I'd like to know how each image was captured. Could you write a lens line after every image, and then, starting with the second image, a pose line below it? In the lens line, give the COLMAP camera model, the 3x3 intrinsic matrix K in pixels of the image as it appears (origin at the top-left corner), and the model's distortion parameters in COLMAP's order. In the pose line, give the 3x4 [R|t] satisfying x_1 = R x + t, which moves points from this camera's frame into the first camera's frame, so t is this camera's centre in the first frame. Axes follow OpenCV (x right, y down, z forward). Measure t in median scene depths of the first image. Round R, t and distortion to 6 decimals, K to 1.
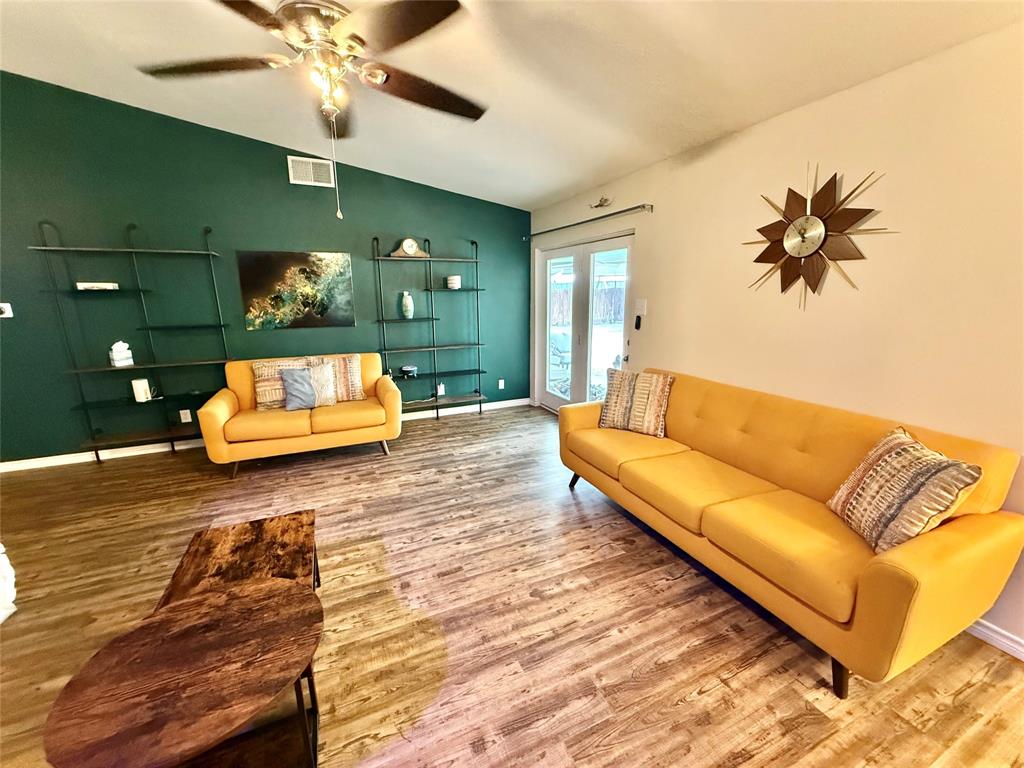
lens RADIAL K [[414.2, 0, 509.2], [0, 414.2, 383.7], [0, 0, 1]] dist [-0.002437, -0.000221]
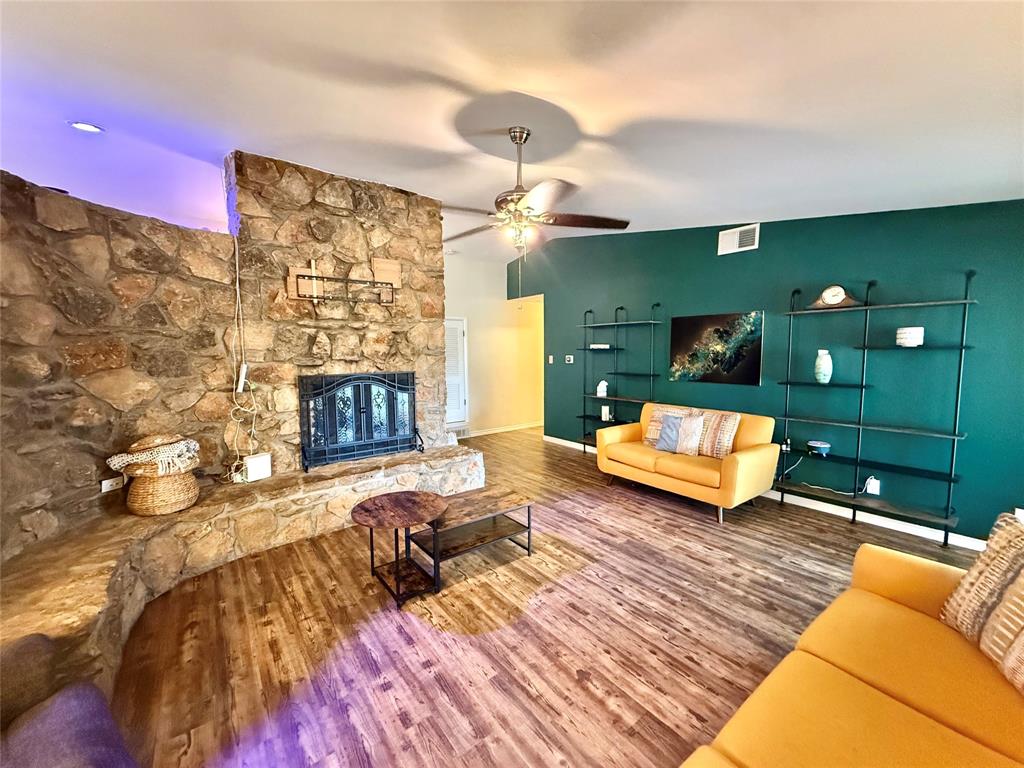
lens RADIAL K [[414.2, 0, 509.2], [0, 414.2, 383.7], [0, 0, 1]] dist [-0.002437, -0.000221]
pose [[0.213208, 0.084415, -0.973353, 0.558477], [-0.205626, 0.977823, 0.039761, -0.085137], [0.955123, 0.191670, 0.225838, 0.323192]]
